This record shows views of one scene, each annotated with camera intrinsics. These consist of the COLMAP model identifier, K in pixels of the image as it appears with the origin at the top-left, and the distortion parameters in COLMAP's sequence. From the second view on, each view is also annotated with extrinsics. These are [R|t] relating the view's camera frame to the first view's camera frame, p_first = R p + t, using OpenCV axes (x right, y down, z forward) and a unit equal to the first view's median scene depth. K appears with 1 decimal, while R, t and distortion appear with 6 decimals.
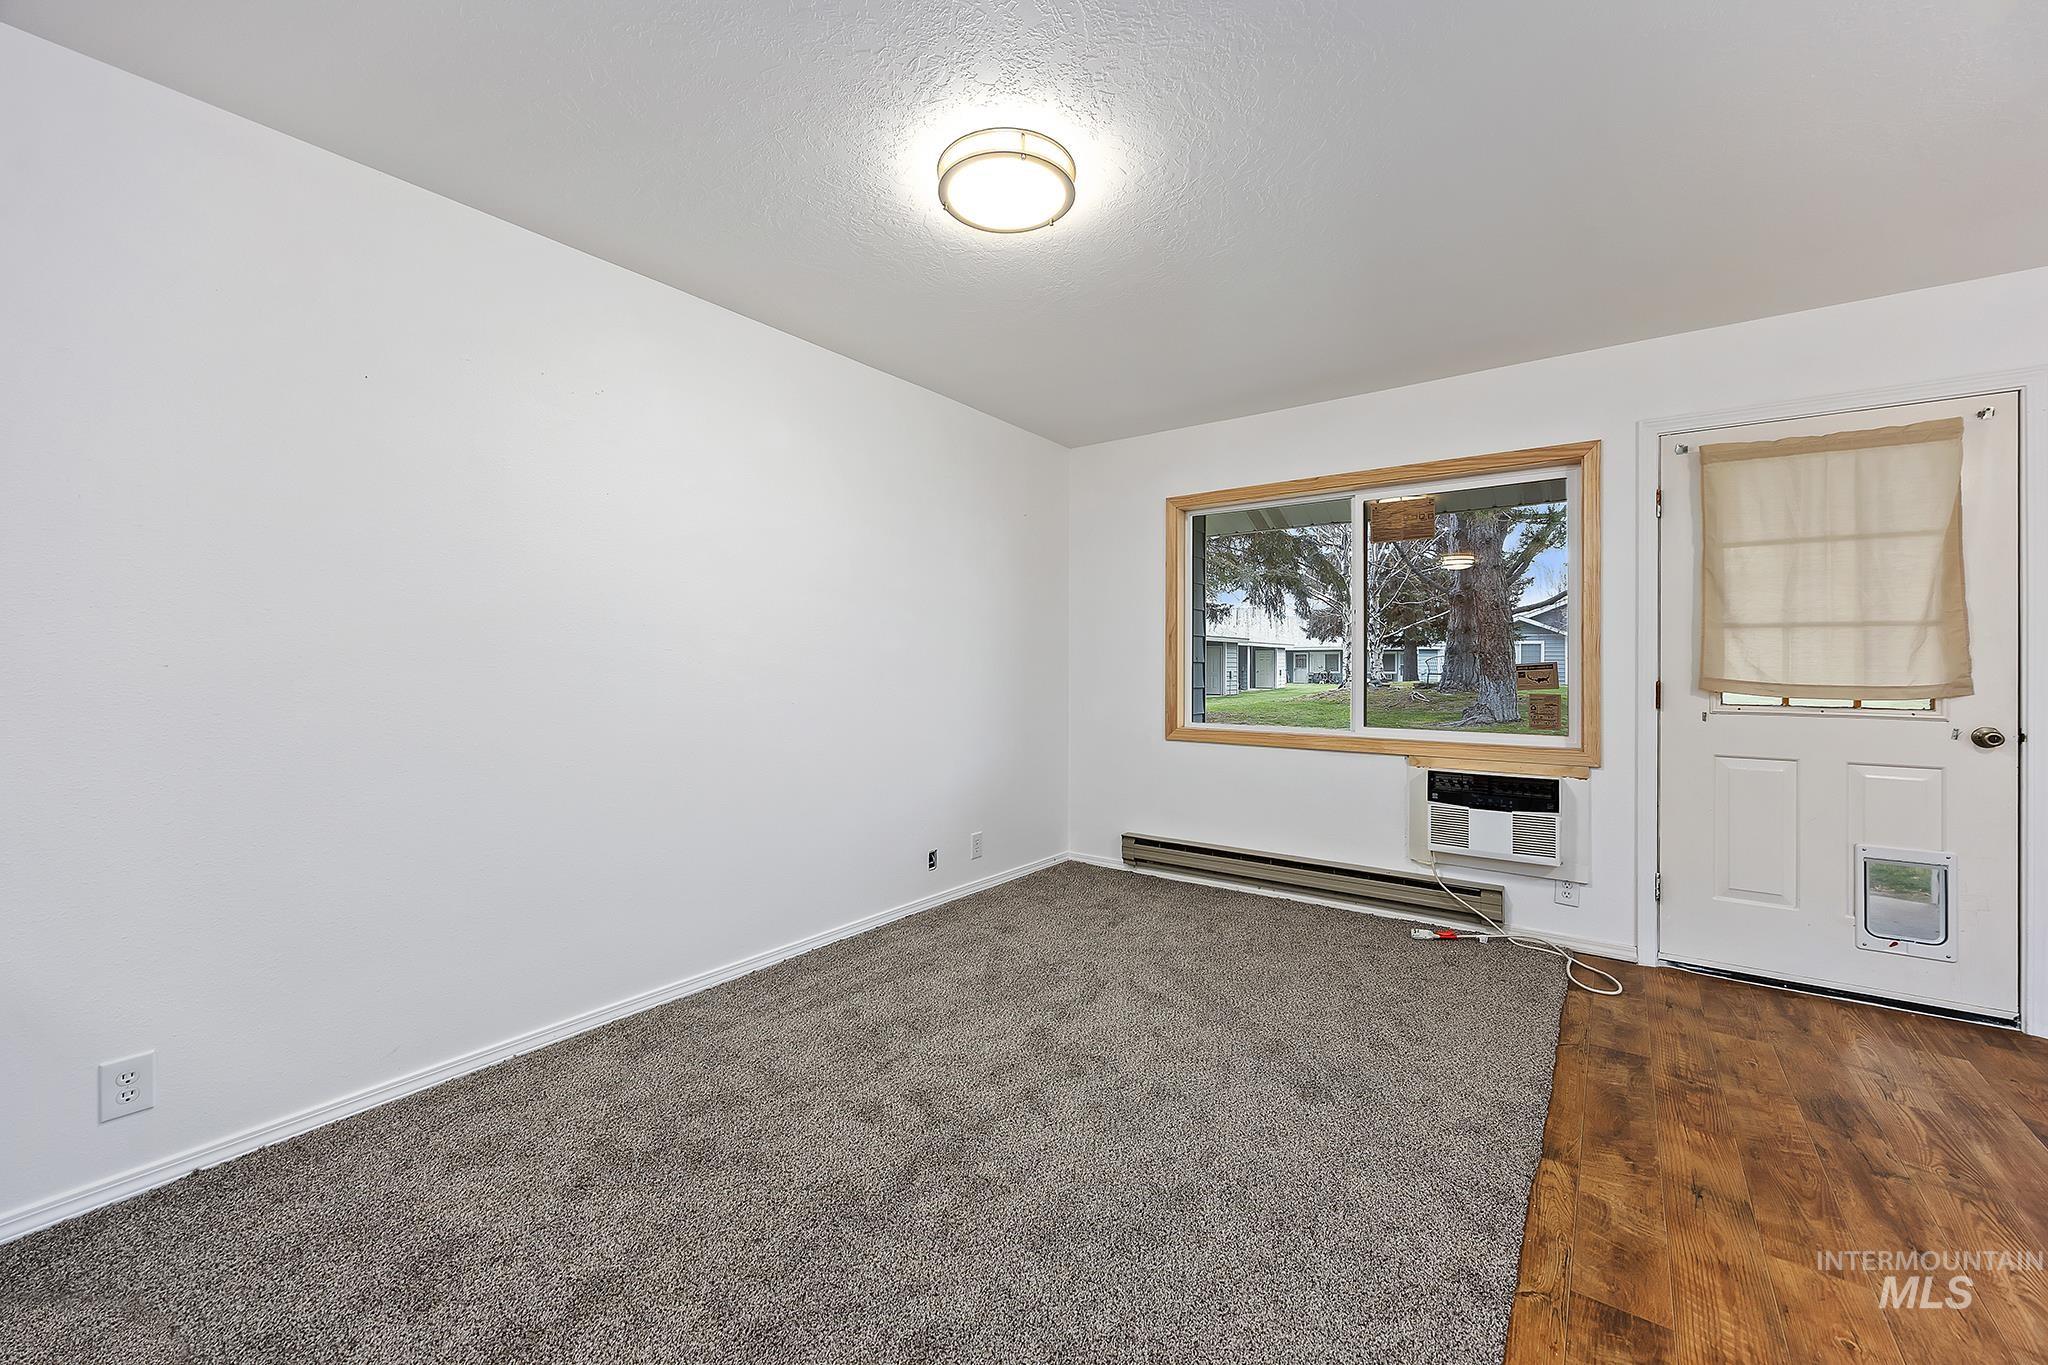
lens RADIAL K [[786.8, 0, 1033.8], [0, 786.8, 662.3], [0, 0, 1]] dist [-0.001170, 0.000162]
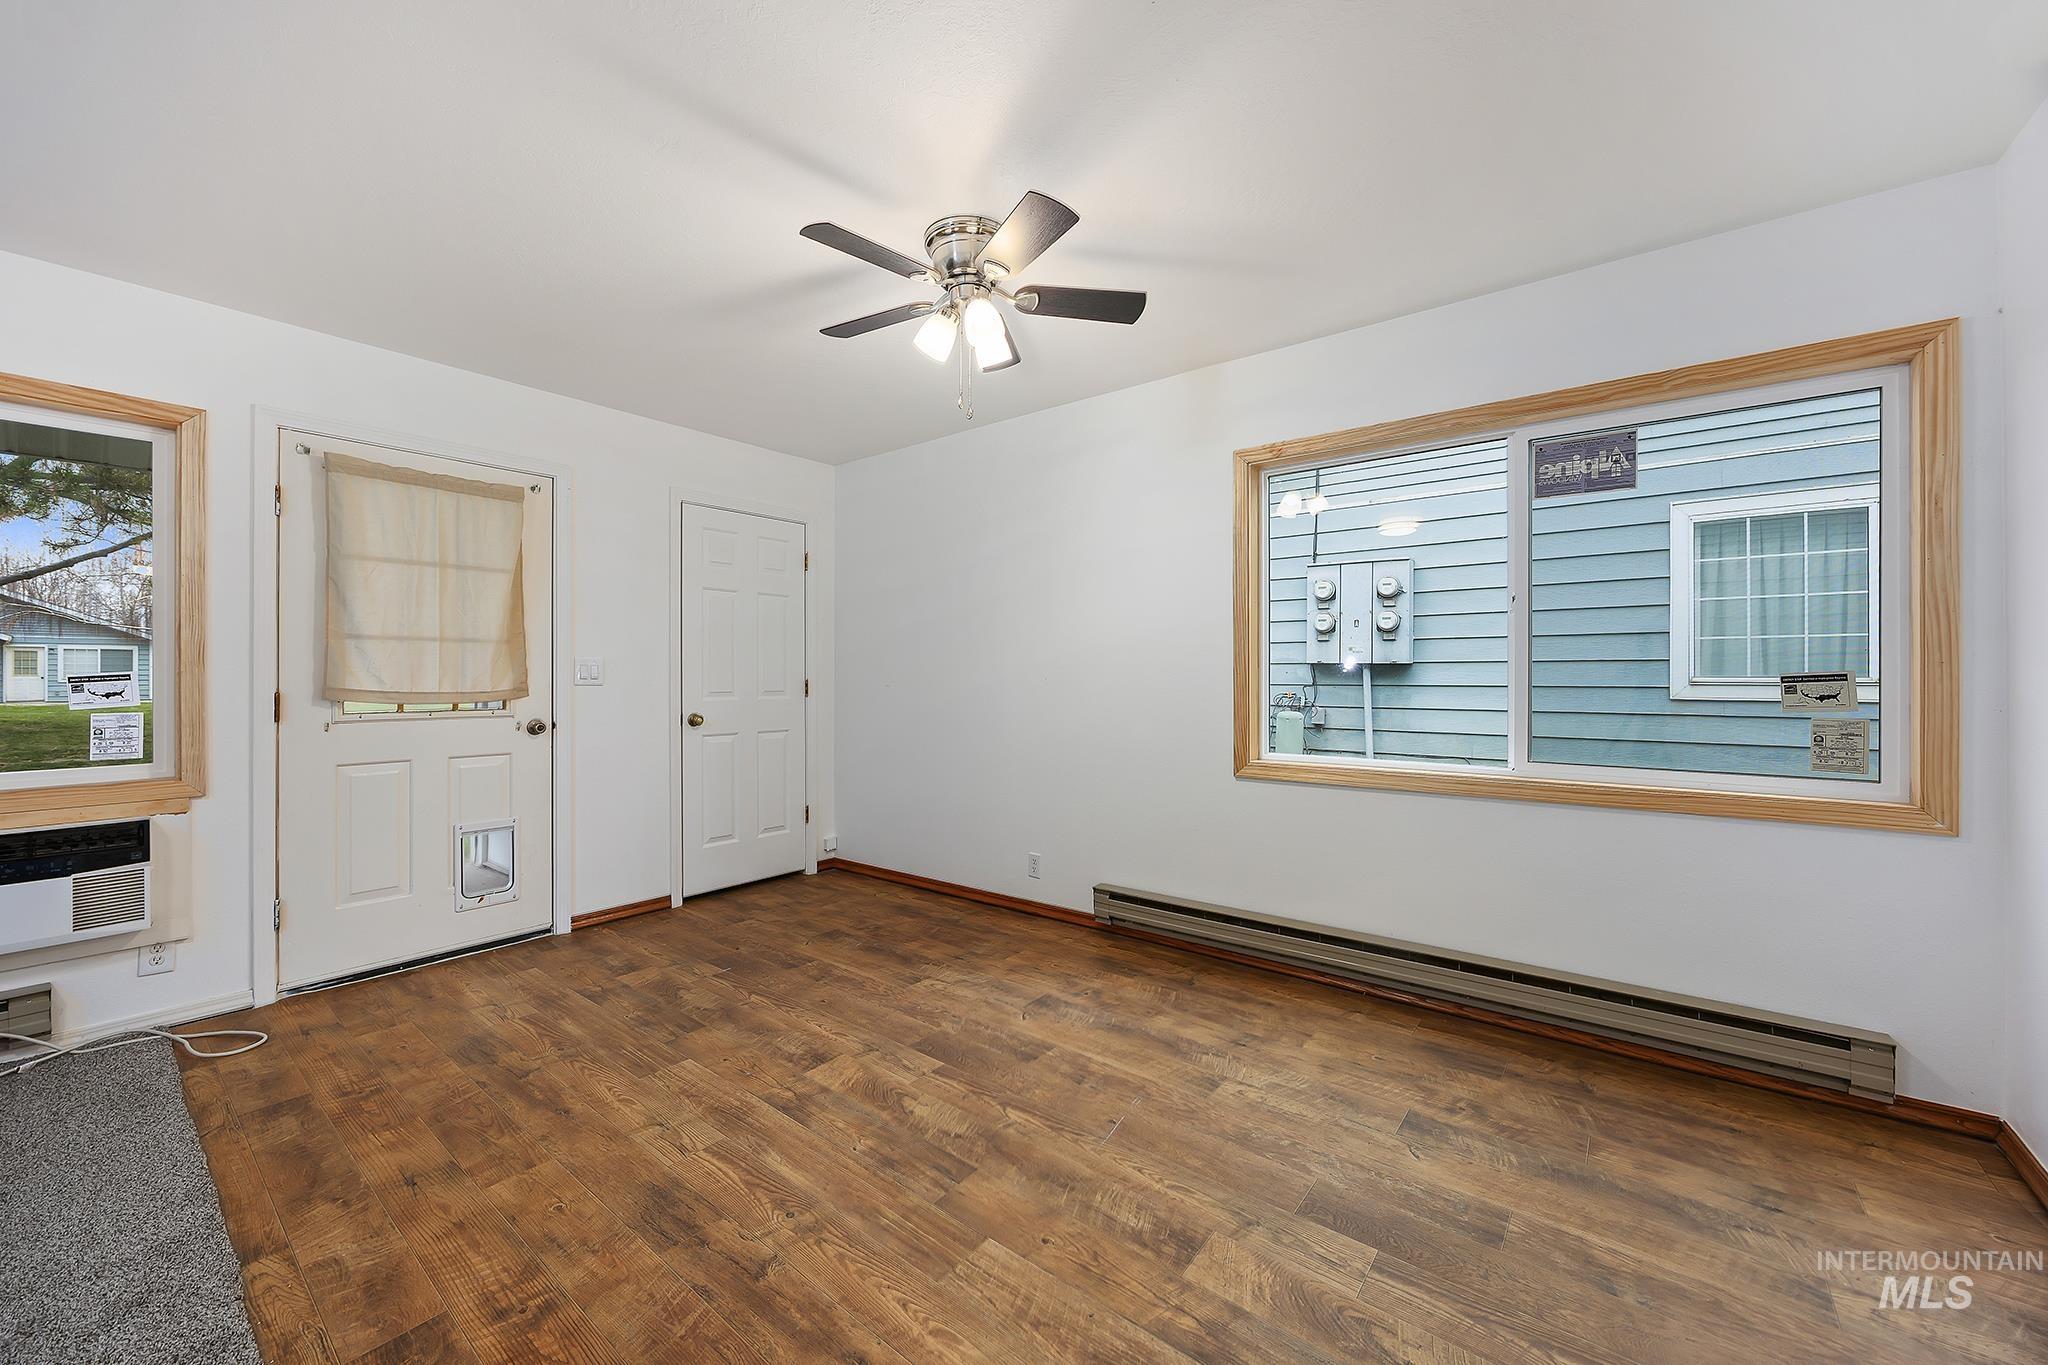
lens RADIAL K [[780.4, 0, 1020.5], [0, 780.4, 672.3], [0, 0, 1]] dist [-0.000687, -0.000125]
pose [[0.041513, 0.000838, 0.999138, -0.093533], [-0.000844, 0.999999, -0.000804, 0.000635], [-0.999138, -0.000810, 0.041514, 0.094904]]
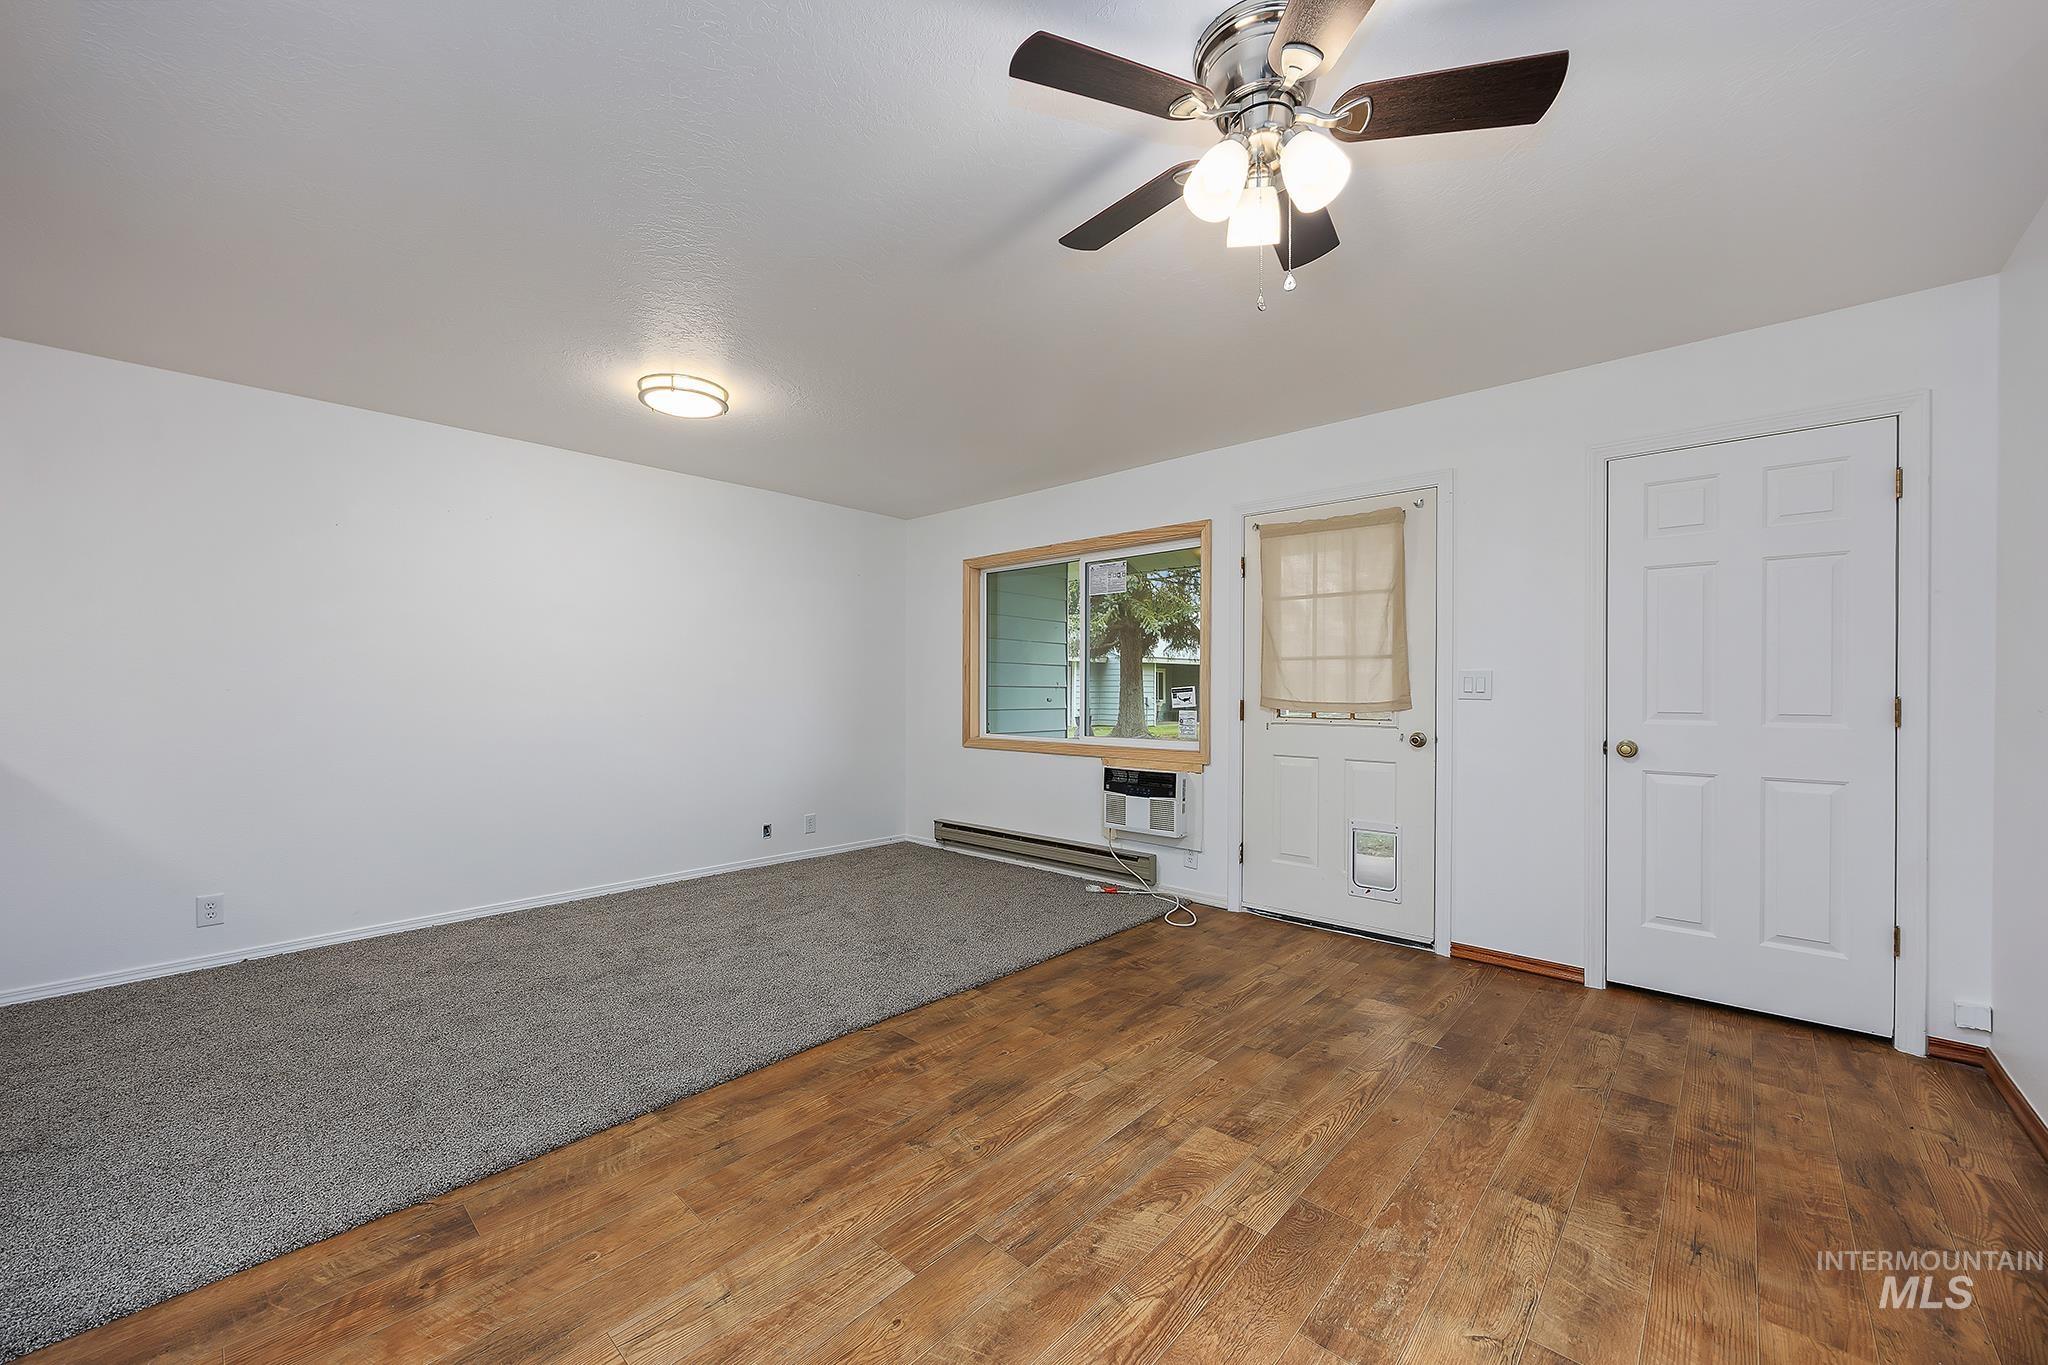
lens RADIAL K [[775.6, 0, 1016.7], [0, 775.6, 695.4], [0, 0, 1]] dist [-0.000171, 0.000169]
pose [[0.993203, -0.002738, -0.116362, 0.612310], [0.003938, 0.999941, 0.010080, 0.001670], [0.116328, -0.010469, 0.993156, -0.388032]]
